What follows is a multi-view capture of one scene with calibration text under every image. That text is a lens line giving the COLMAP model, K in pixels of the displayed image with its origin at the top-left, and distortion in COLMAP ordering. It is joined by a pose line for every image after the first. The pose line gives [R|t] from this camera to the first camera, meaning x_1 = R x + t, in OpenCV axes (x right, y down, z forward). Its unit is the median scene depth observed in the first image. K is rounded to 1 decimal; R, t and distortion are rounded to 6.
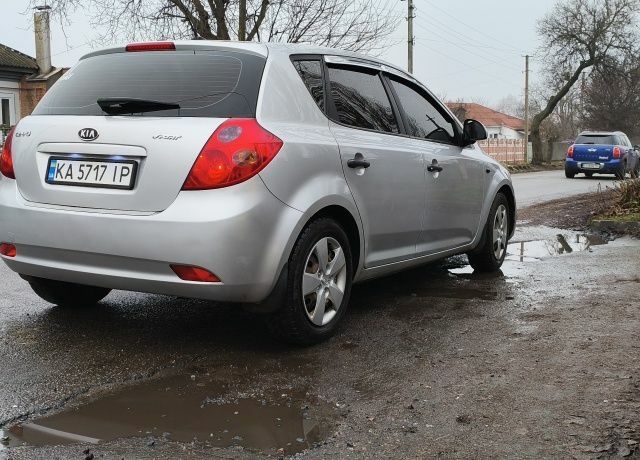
lens RADIAL K [[753.6, 0, 319.0], [0, 753.6, 297.6], [0, 0, 1]] dist [0.068661, -0.076775]
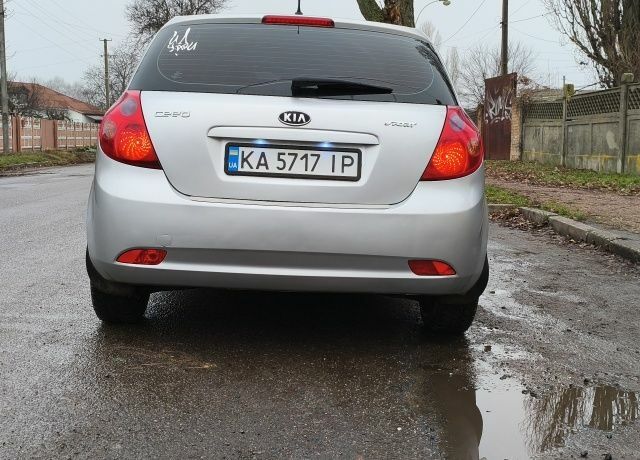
lens RADIAL K [[753.6, 0, 319.0], [0, 753.6, 297.6], [0, 0, 1]] dist [0.068661, -0.076775]
pose [[0.859000, -0.086349, 0.504642, -0.736773], [0.076855, 0.996254, 0.039645, -0.040839], [-0.506175, 0.004729, 0.862418, 0.231730]]
